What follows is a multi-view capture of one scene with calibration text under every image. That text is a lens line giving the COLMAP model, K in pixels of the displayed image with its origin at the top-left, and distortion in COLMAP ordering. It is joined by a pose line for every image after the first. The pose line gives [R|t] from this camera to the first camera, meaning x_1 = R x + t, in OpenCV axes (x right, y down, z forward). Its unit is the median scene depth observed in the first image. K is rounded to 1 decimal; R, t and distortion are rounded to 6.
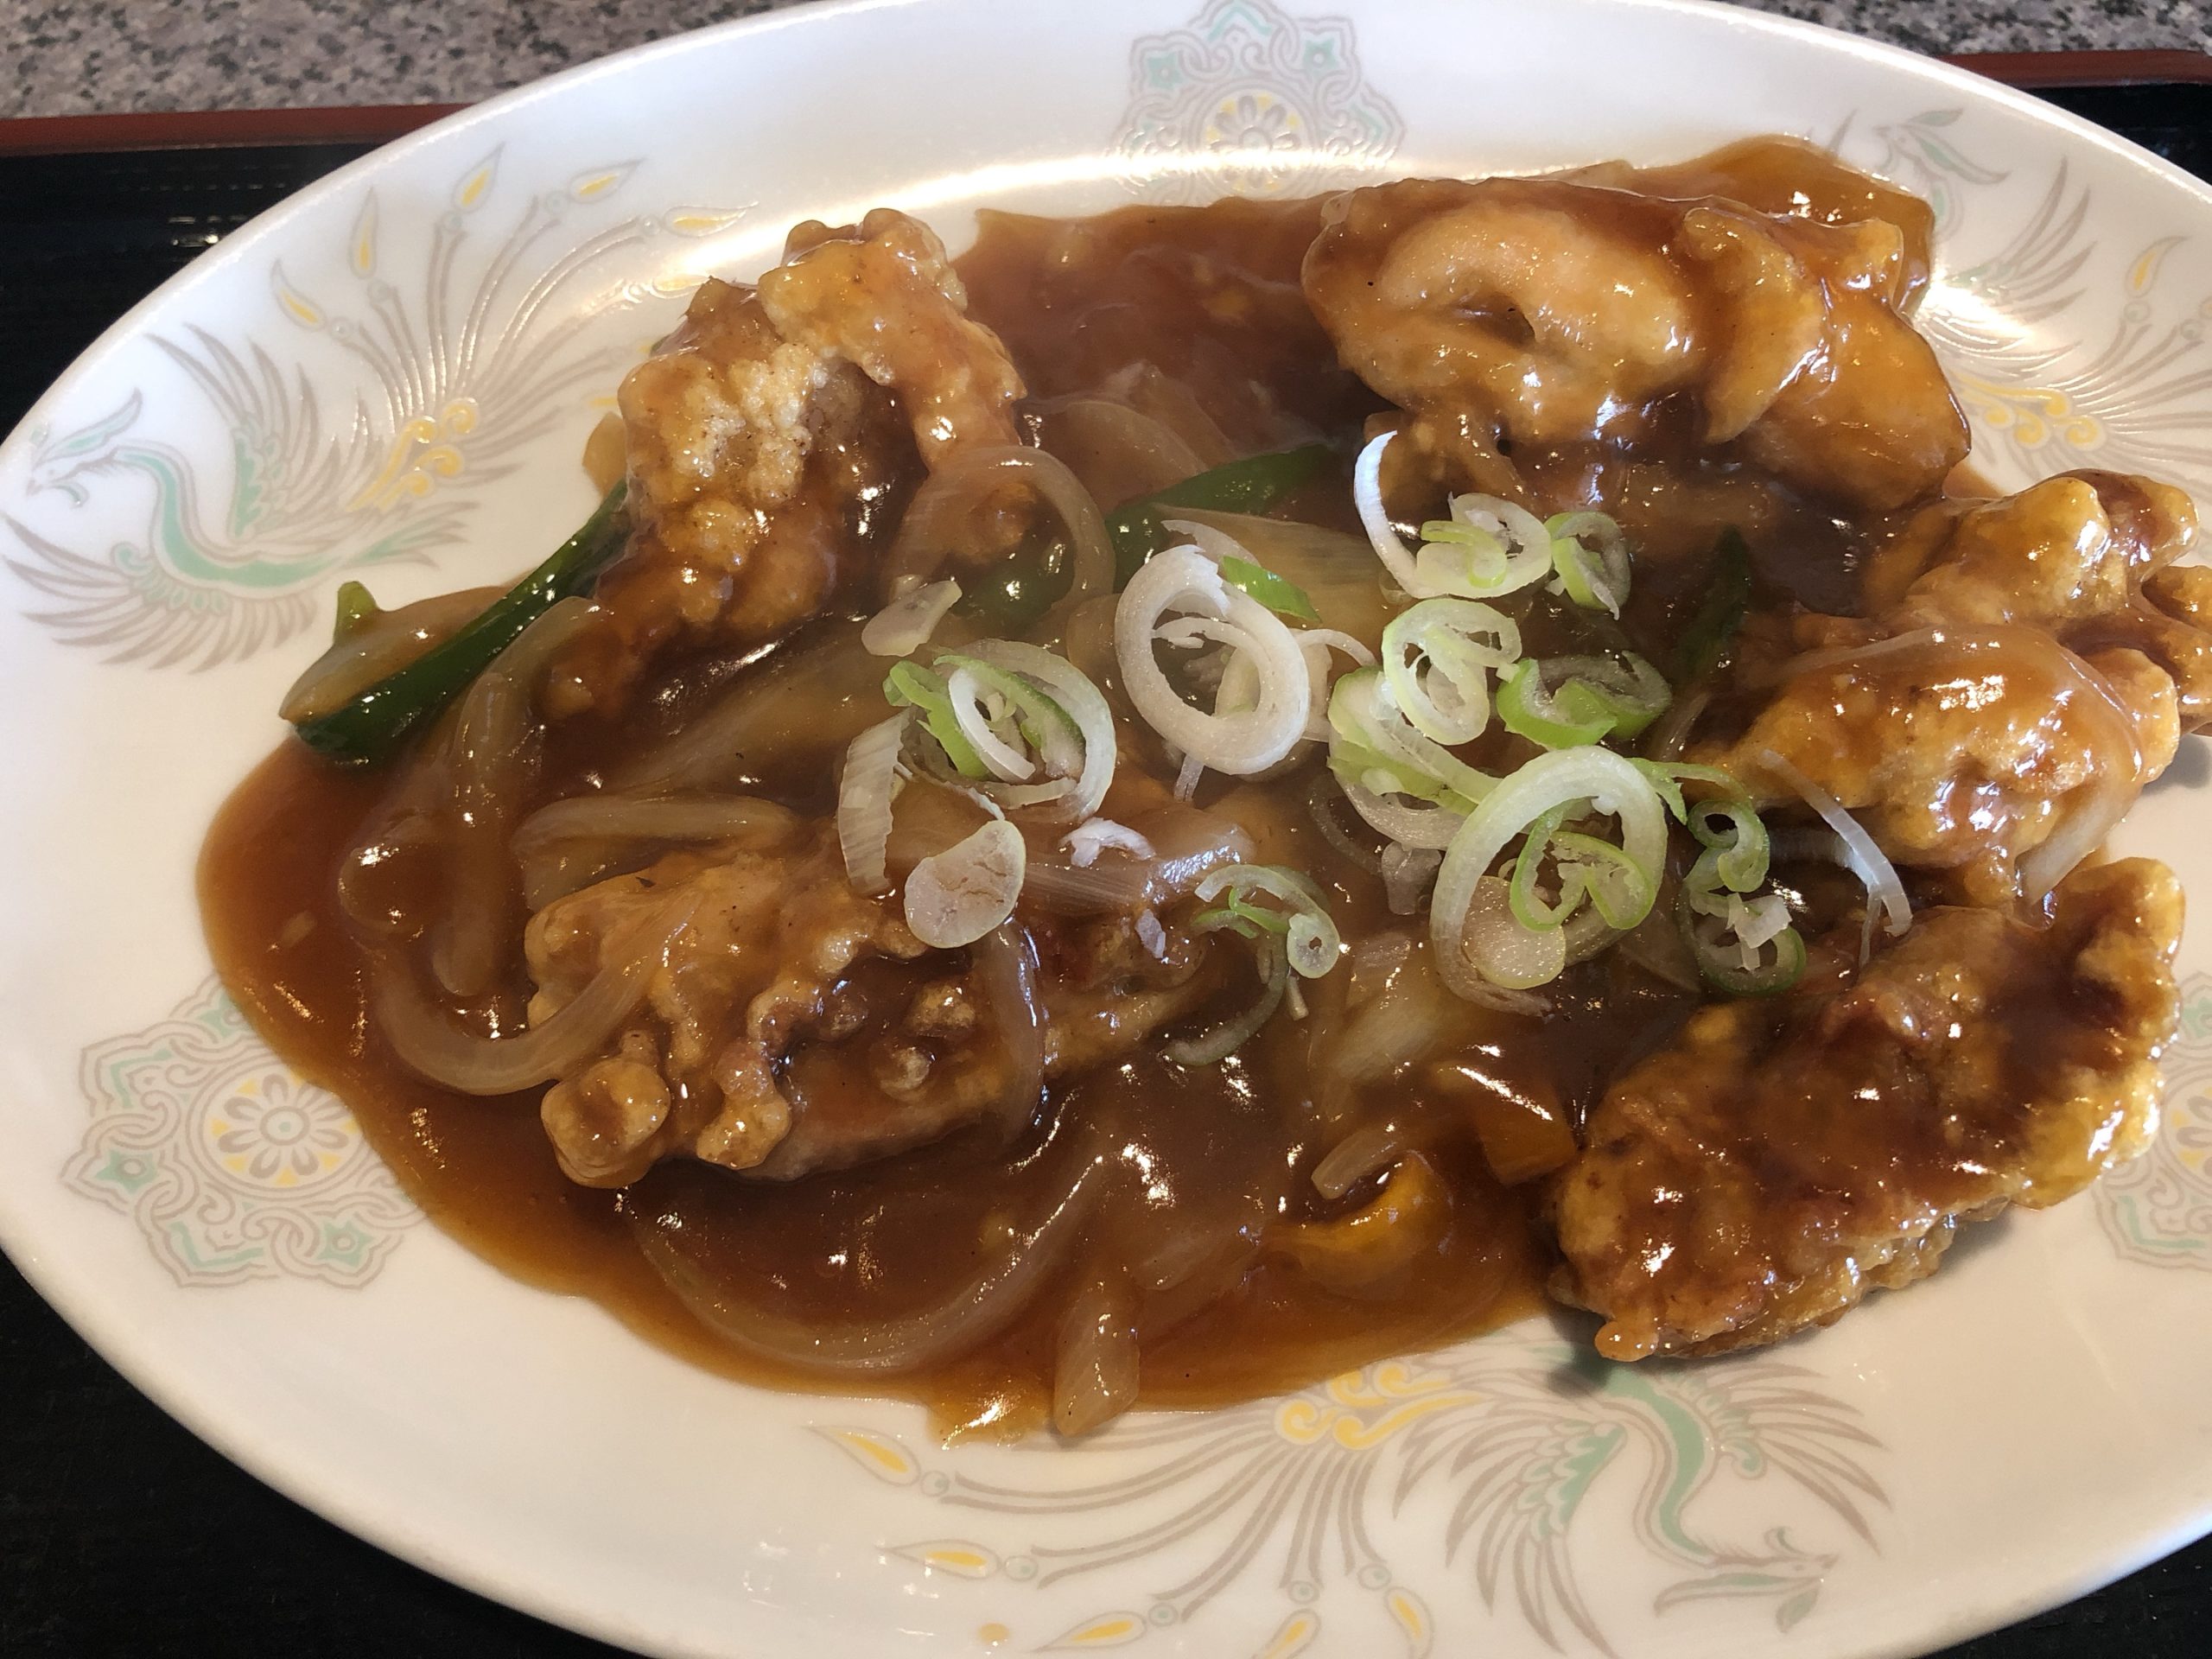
lens RADIAL K [[1826.4, 0, 1106.0], [0, 1826.4, 829.5], [0, 0, 1]] dist [0.008975, -0.038867]
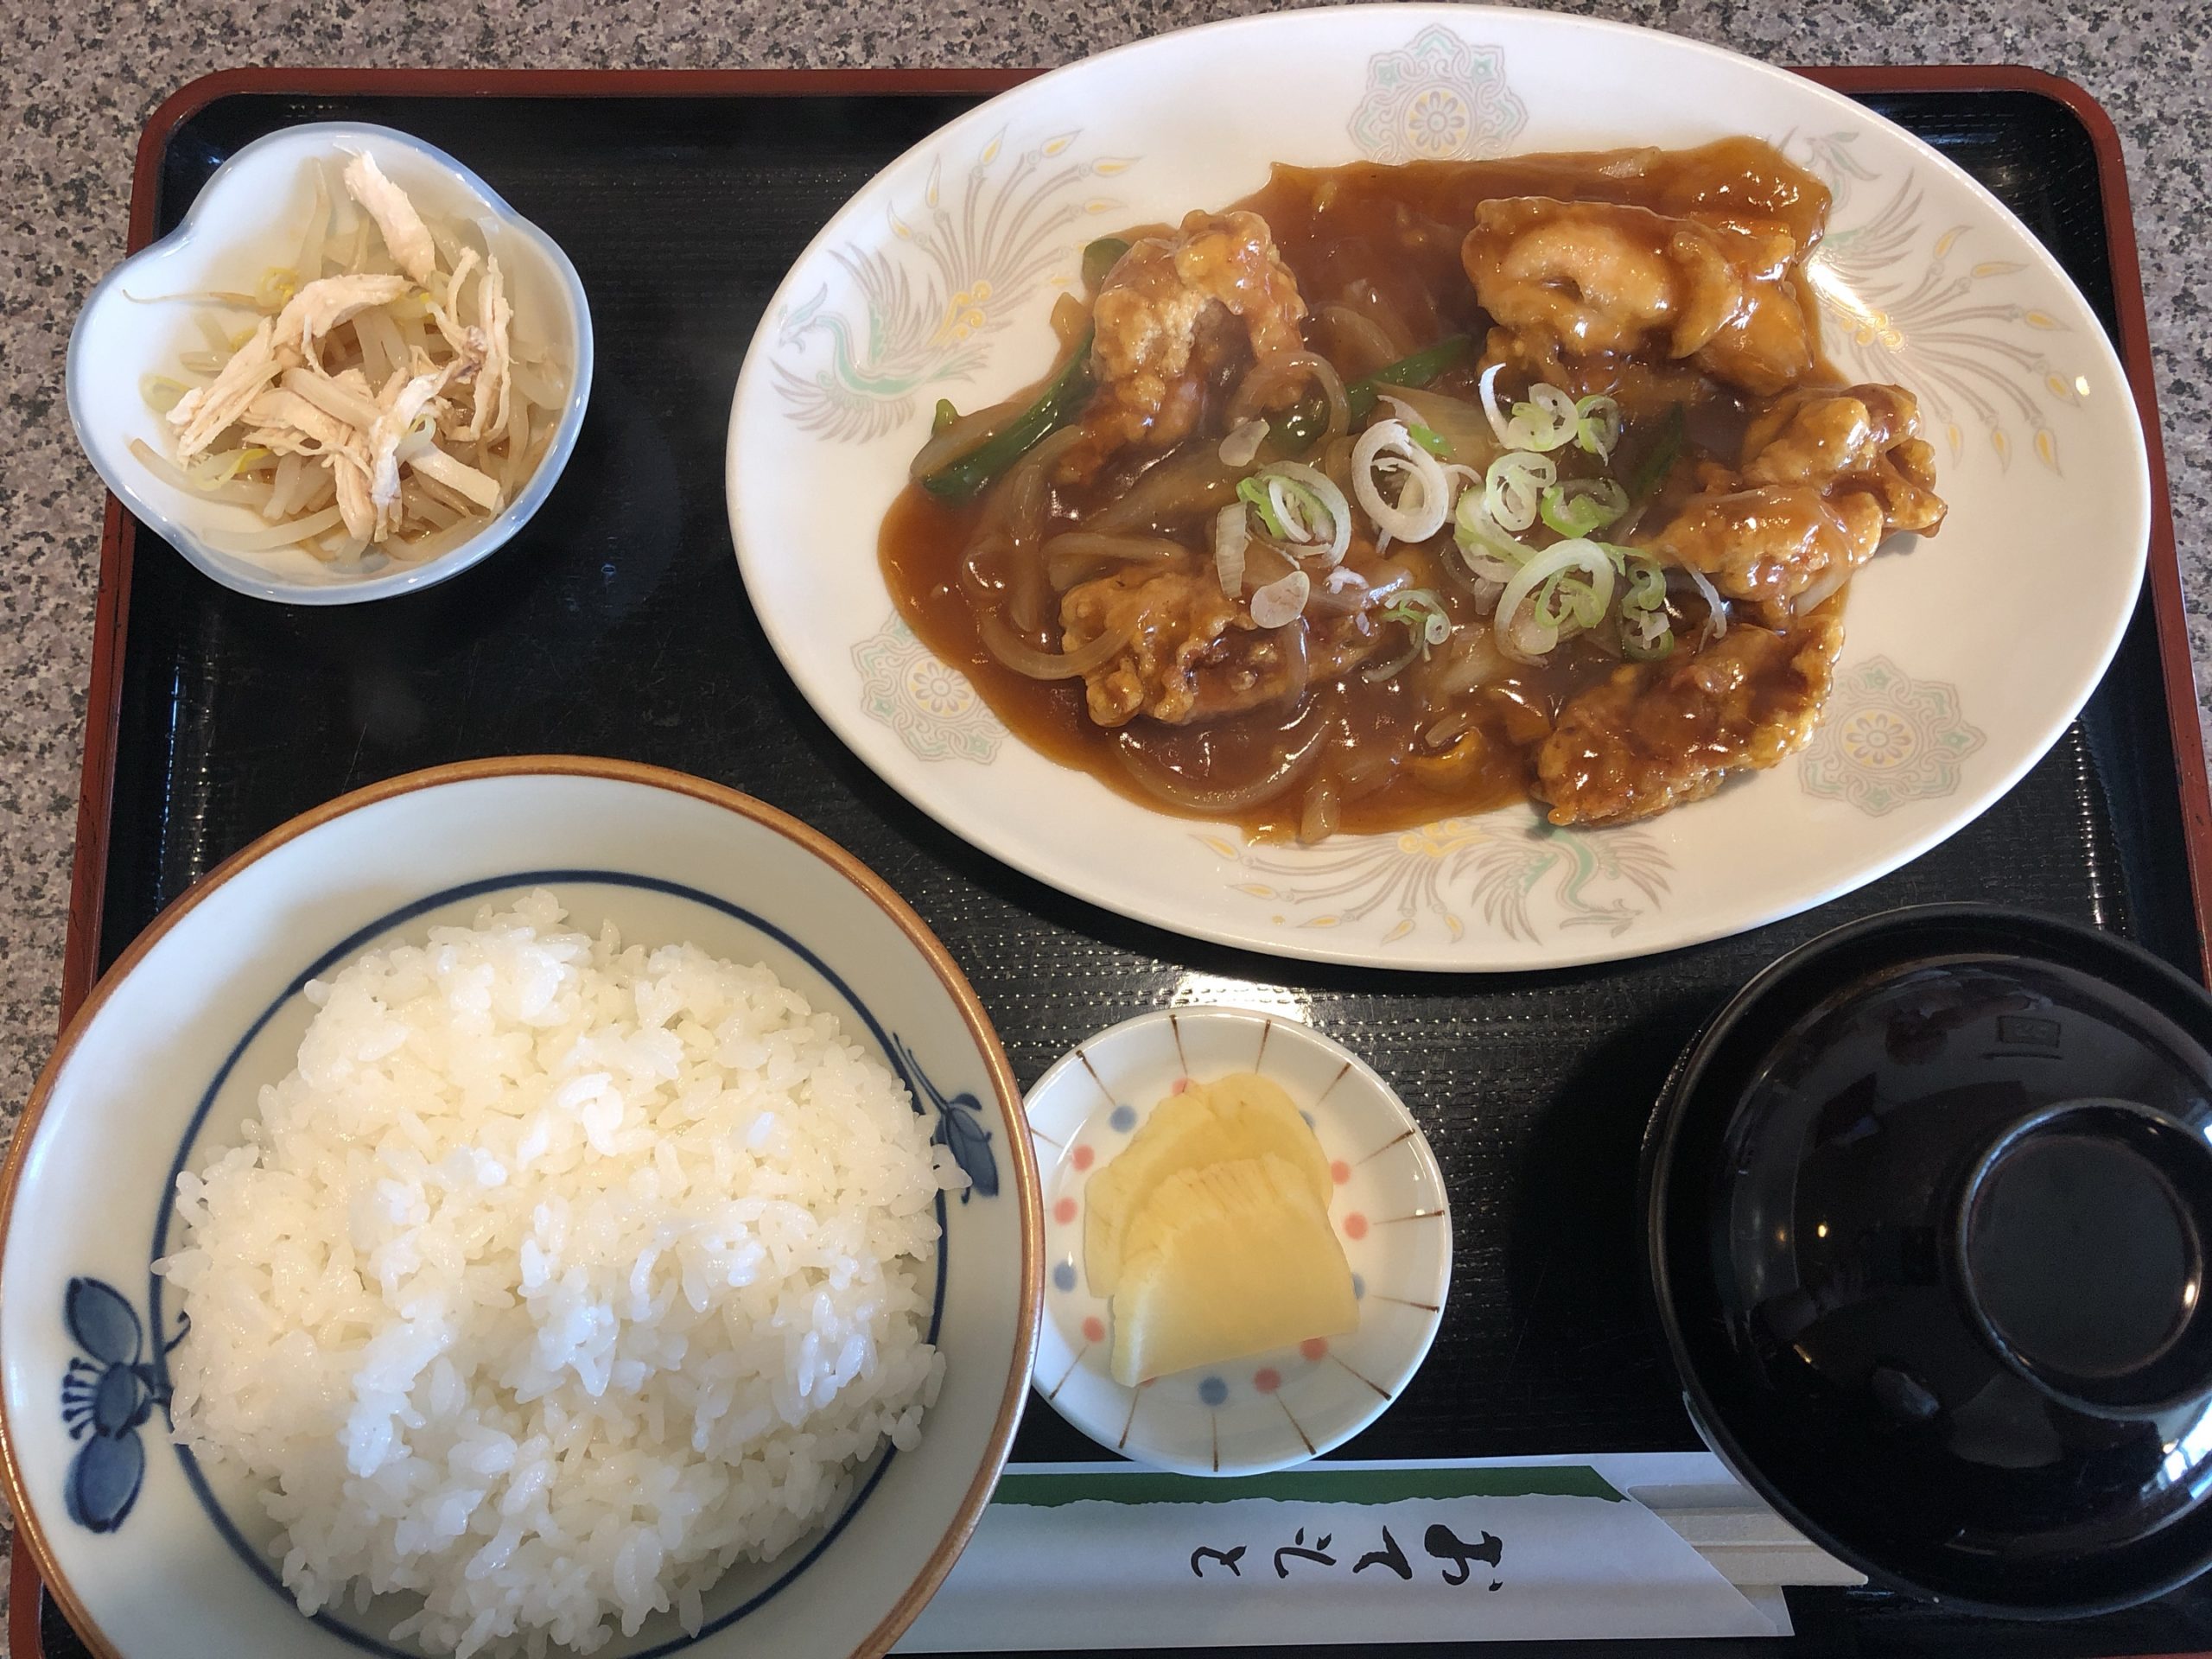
lens RADIAL K [[1742.6, 0, 1100.6], [0, 1742.6, 821.4], [0, 0, 1]] dist [0.081942, -0.187955]
pose [[0.998546, 0.052494, -0.012234, -0.227317], [-0.046918, 0.958227, 0.282134, -0.262688], [0.026533, -0.281150, 0.959297, -0.962200]]
